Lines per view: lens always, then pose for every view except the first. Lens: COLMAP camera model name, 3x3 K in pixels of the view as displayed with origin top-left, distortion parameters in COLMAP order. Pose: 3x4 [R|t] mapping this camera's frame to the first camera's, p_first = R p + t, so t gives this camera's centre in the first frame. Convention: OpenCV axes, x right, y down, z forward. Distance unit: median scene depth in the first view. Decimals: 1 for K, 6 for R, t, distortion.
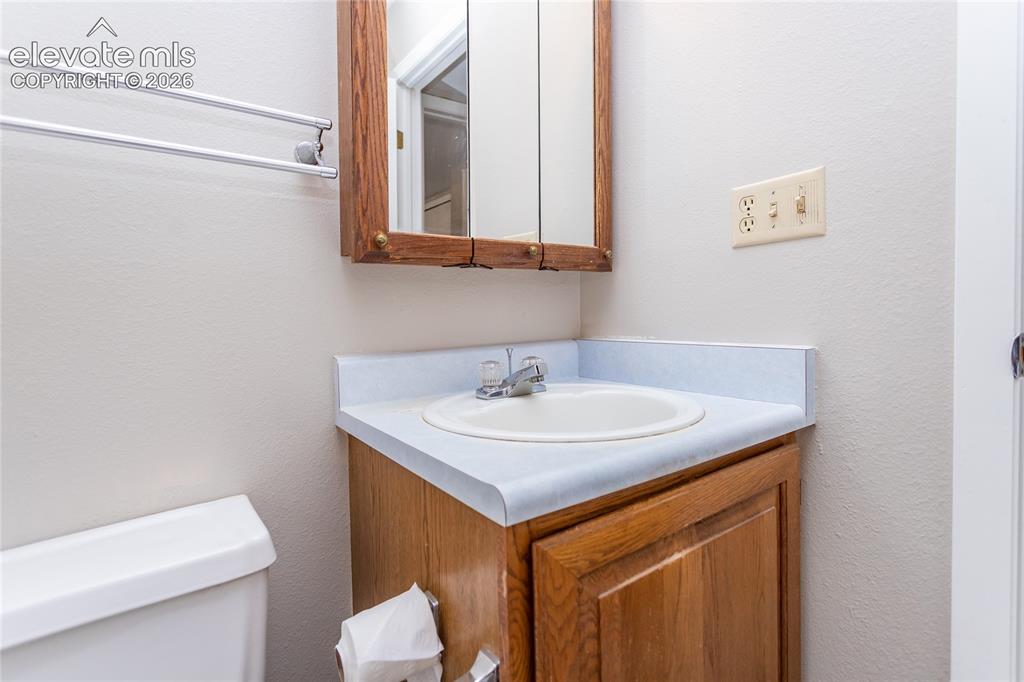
lens RADIAL K [[487.7, 0, 511.5], [0, 487.7, 321.8], [0, 0, 1]] dist [0.001841, 0.000505]
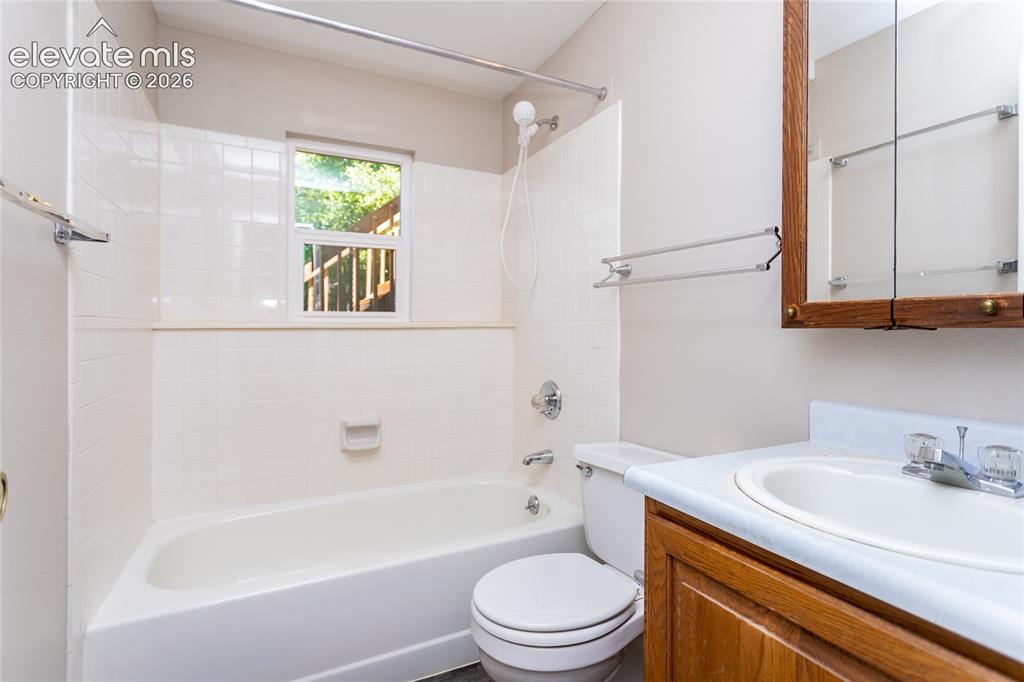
lens RADIAL K [[487.7, 0, 511.5], [0, 487.7, 321.8], [0, 0, 1]] dist [0.001841, 0.000505]
pose [[-0.153319, 0.007672, -0.988147, 1.419989], [-0.021532, 0.999707, 0.011102, -0.177098], [0.987942, 0.022979, -0.153109, 0.597649]]
